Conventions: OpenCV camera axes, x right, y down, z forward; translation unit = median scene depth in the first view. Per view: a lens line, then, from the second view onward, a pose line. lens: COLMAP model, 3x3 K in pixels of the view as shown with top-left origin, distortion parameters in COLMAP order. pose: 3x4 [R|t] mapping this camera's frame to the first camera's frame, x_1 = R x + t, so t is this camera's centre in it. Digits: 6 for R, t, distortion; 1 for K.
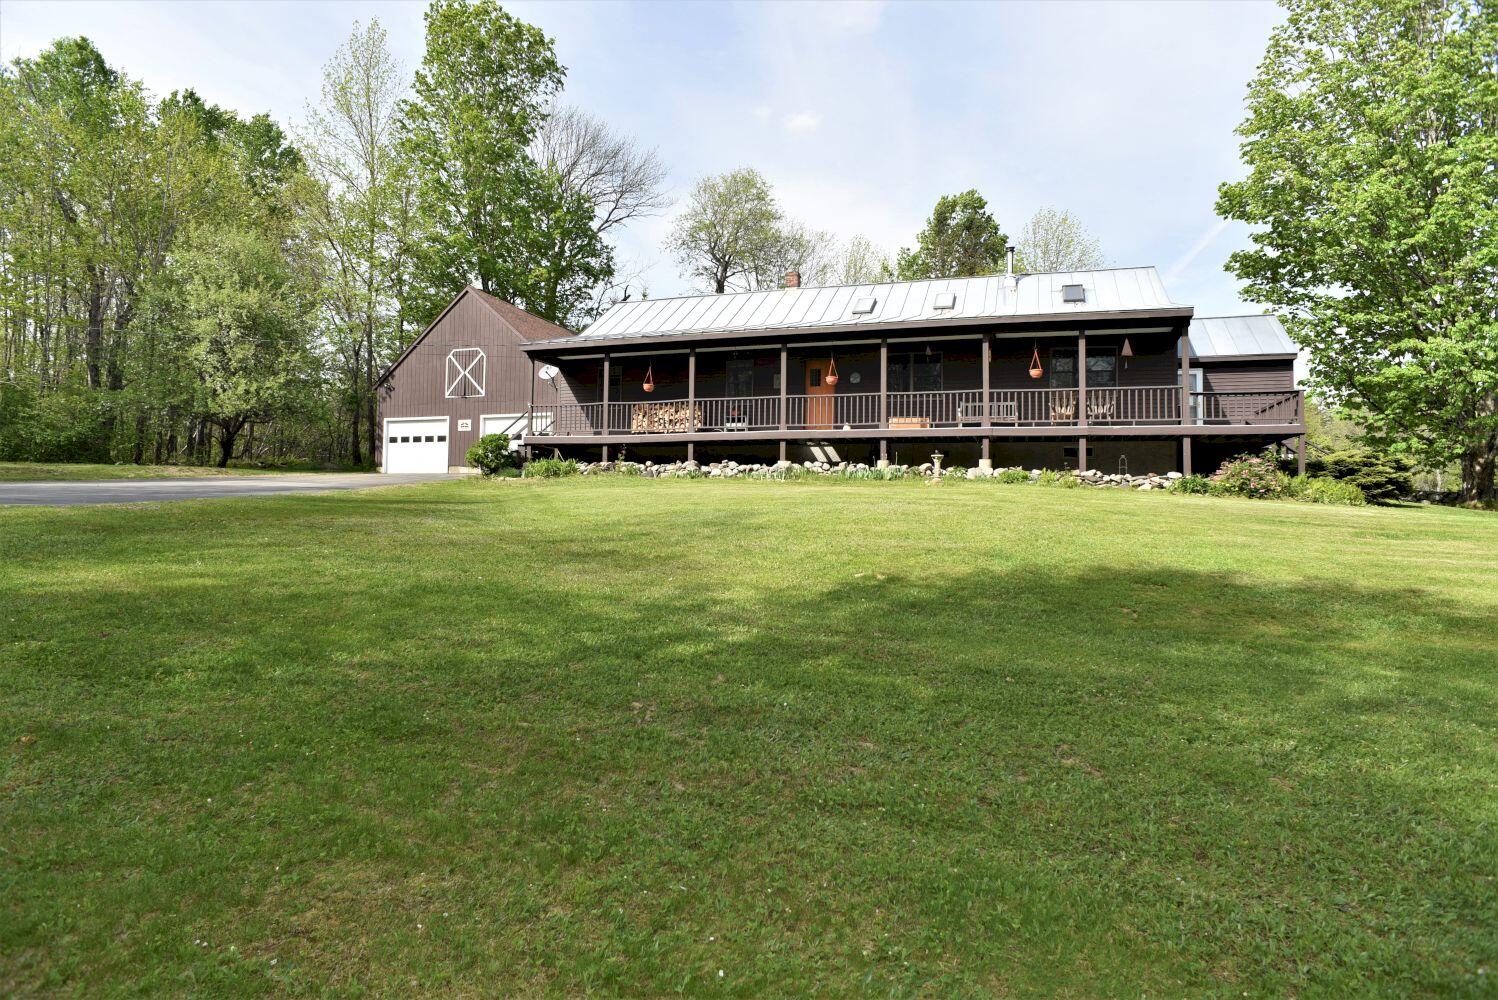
lens RADIAL K [[872.7, 0, 749.0], [0, 872.7, 500.0], [0, 0, 1]] dist [-0.092832, 0.065684]
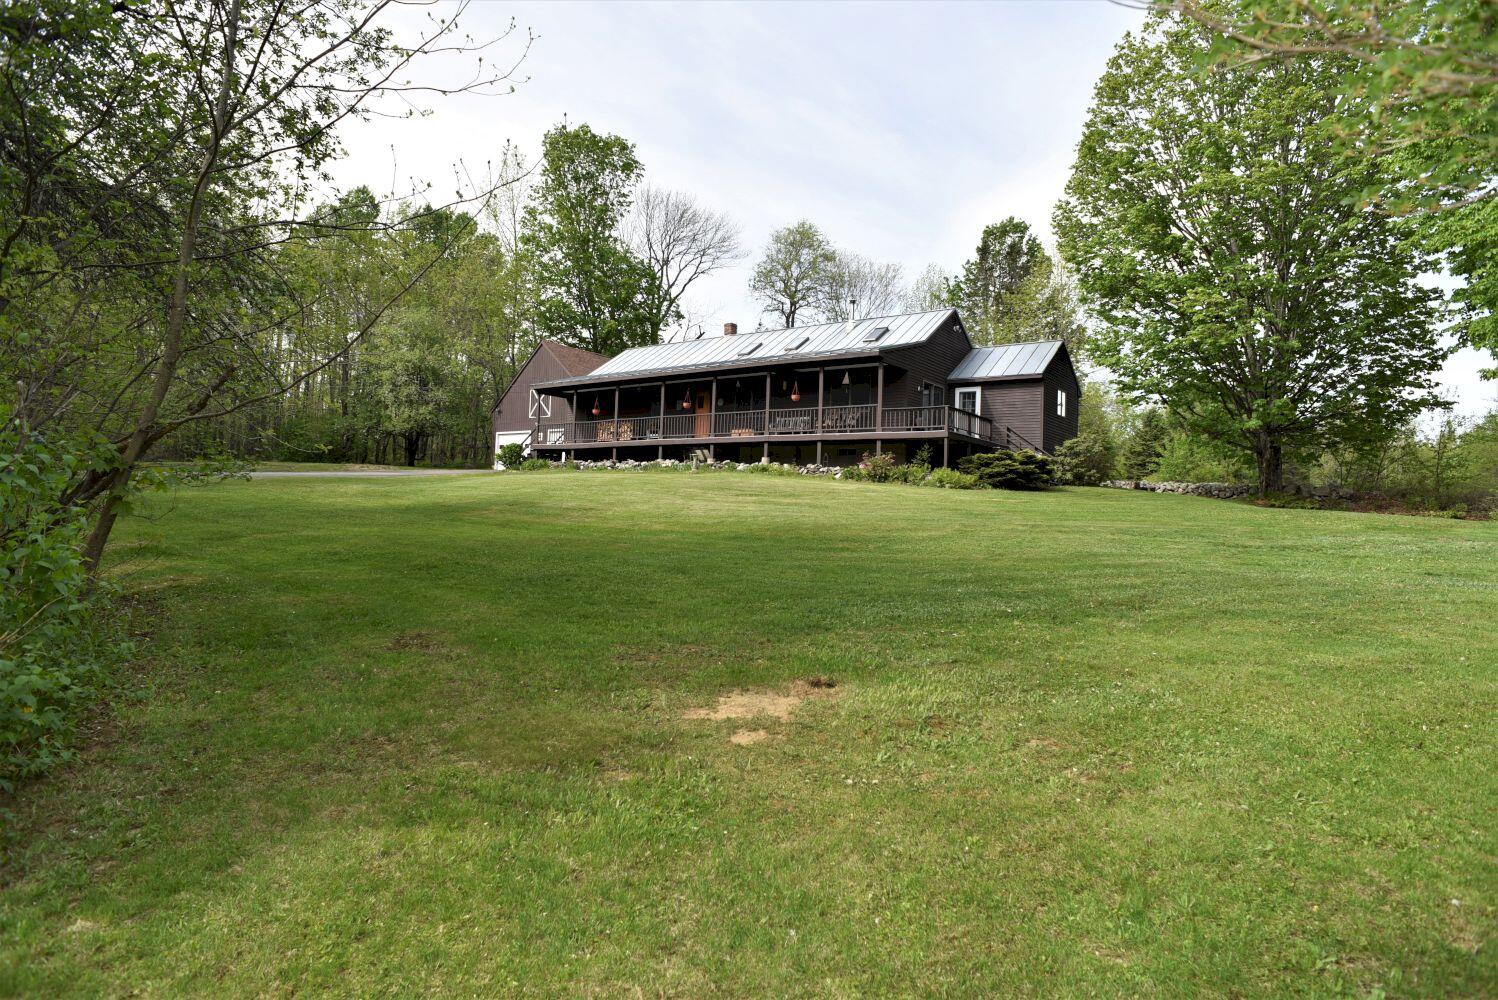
lens RADIAL K [[872.7, 0, 749.0], [0, 872.7, 500.0], [0, 0, 1]] dist [-0.092832, 0.065684]
pose [[0.951185, 0.010037, -0.308459, 0.526708], [-0.011471, 0.999930, -0.002835, 0.023256], [0.308409, 0.006235, 0.951233, -0.319345]]
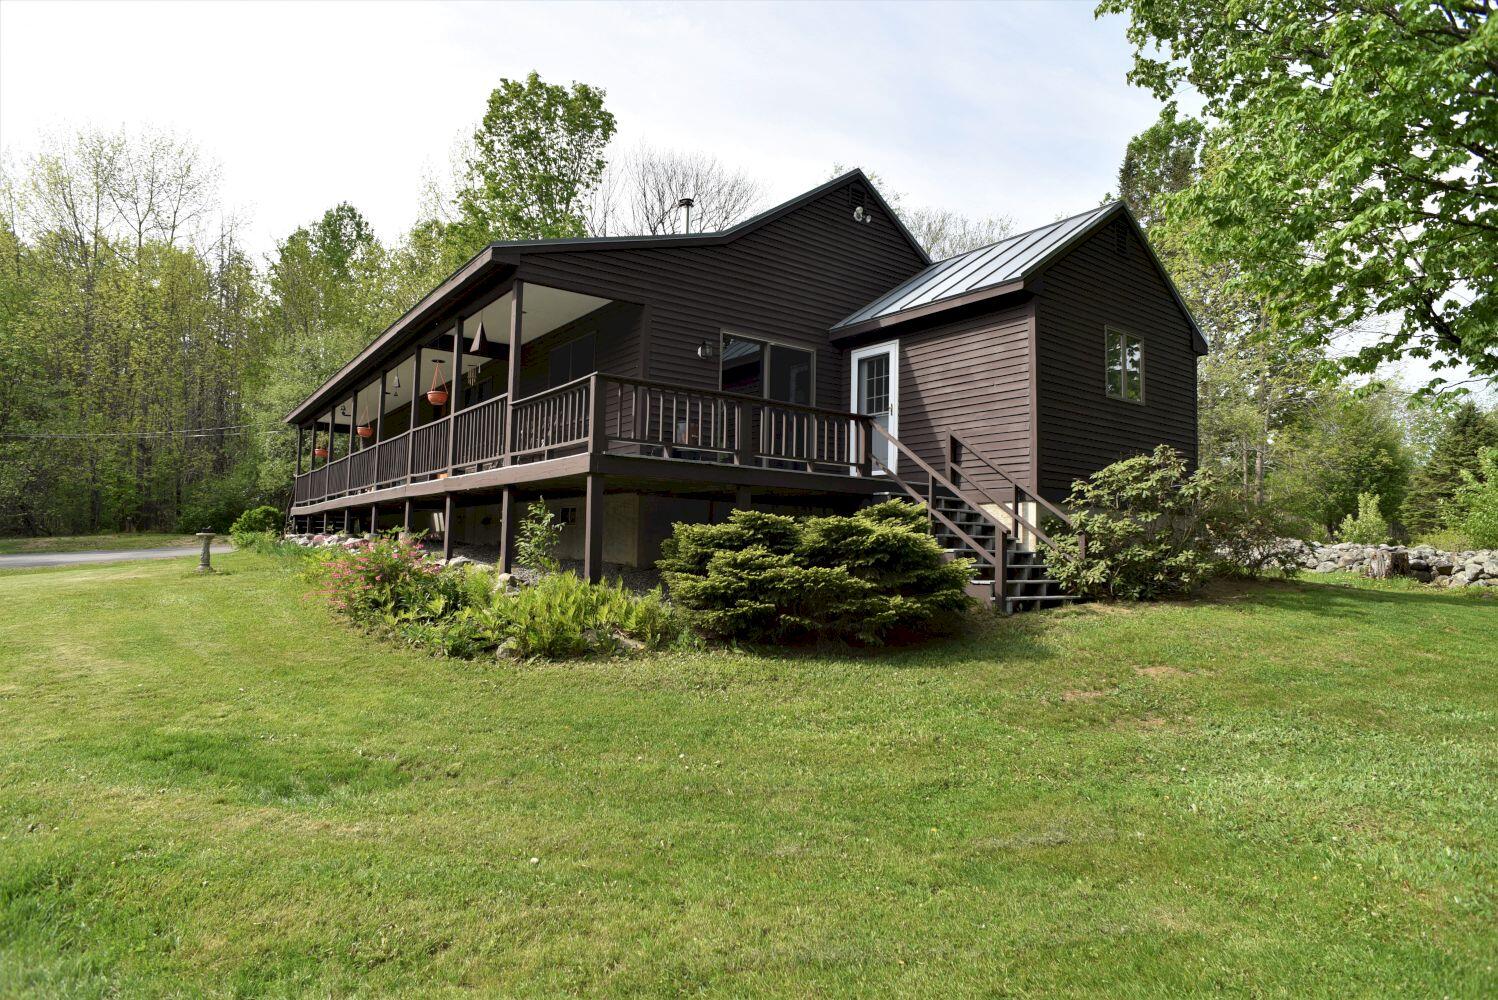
lens RADIAL K [[872.7, 0, 749.0], [0, 872.7, 500.0], [0, 0, 1]] dist [-0.092832, 0.065684]
pose [[0.822047, -0.038141, -0.568141, 0.655181], [0.011089, 0.998637, -0.050996, -0.027137], [0.569312, 0.035621, 0.821350, 0.453059]]
